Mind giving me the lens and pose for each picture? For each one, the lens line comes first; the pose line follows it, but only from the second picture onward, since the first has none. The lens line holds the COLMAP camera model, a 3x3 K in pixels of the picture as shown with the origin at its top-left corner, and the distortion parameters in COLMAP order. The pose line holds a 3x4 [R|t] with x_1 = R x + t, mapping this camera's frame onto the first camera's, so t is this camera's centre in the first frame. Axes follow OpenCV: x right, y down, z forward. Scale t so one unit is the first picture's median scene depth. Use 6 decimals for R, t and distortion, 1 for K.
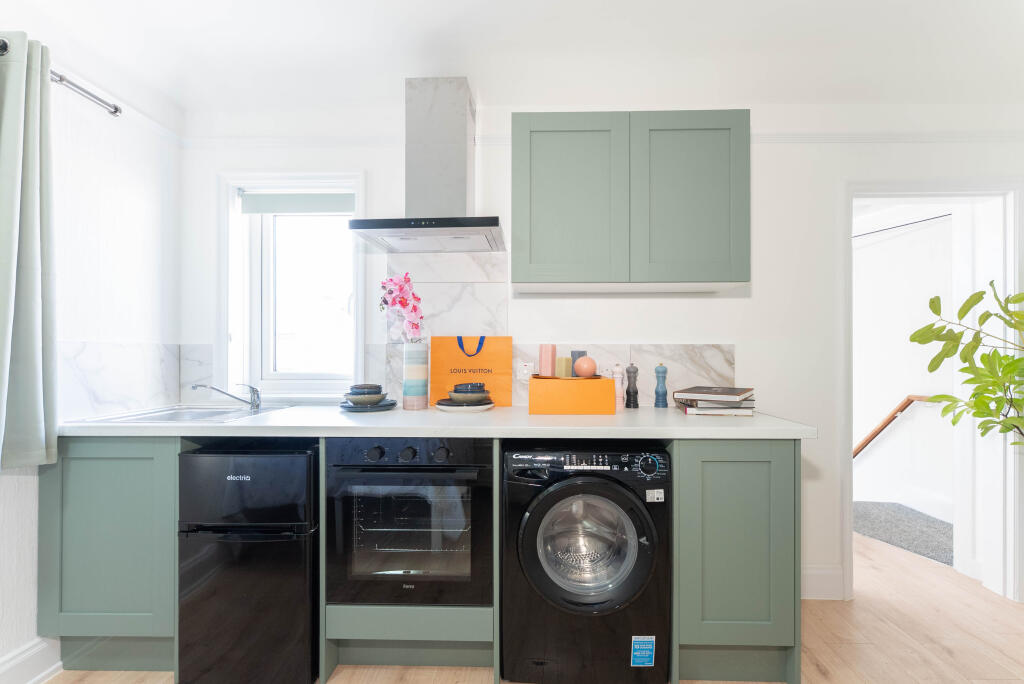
lens RADIAL K [[423.6, 0, 514.6], [0, 423.6, 351.3], [0, 0, 1]] dist [0.001395, 0.000400]
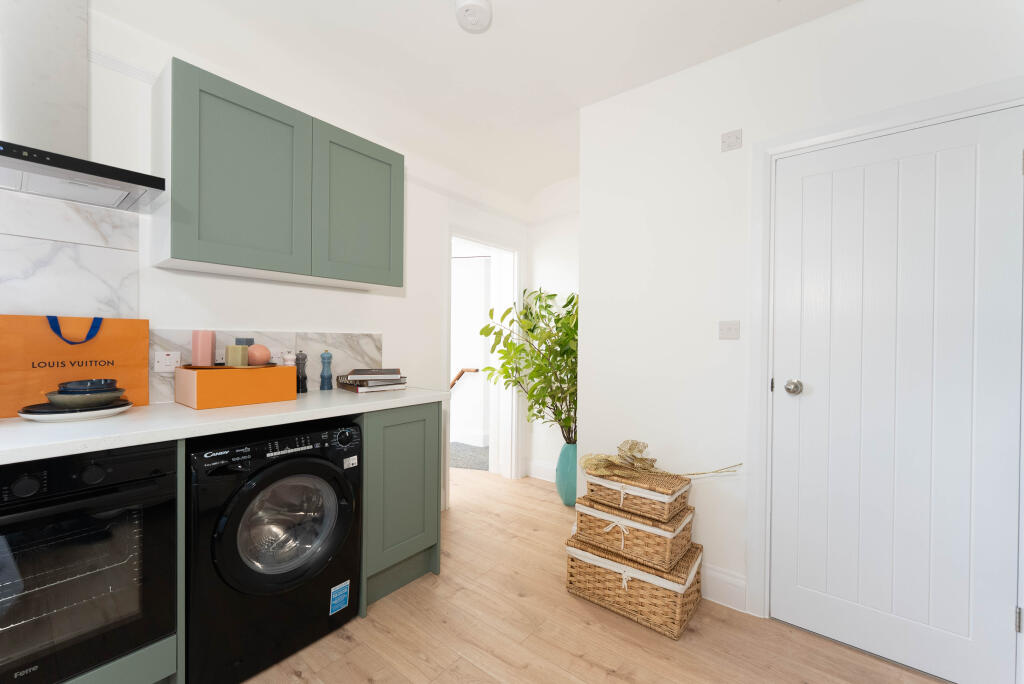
lens RADIAL K [[408.8, 0, 511.9], [0, 408.8, 341.3], [0, 0, 1]] dist [-0.001813, -0.000171]
pose [[0.607989, 0.003755, 0.793936, -0.224348], [-0.014535, 0.999874, 0.006401, -0.009324], [-0.793812, -0.015432, 0.607967, -0.037485]]
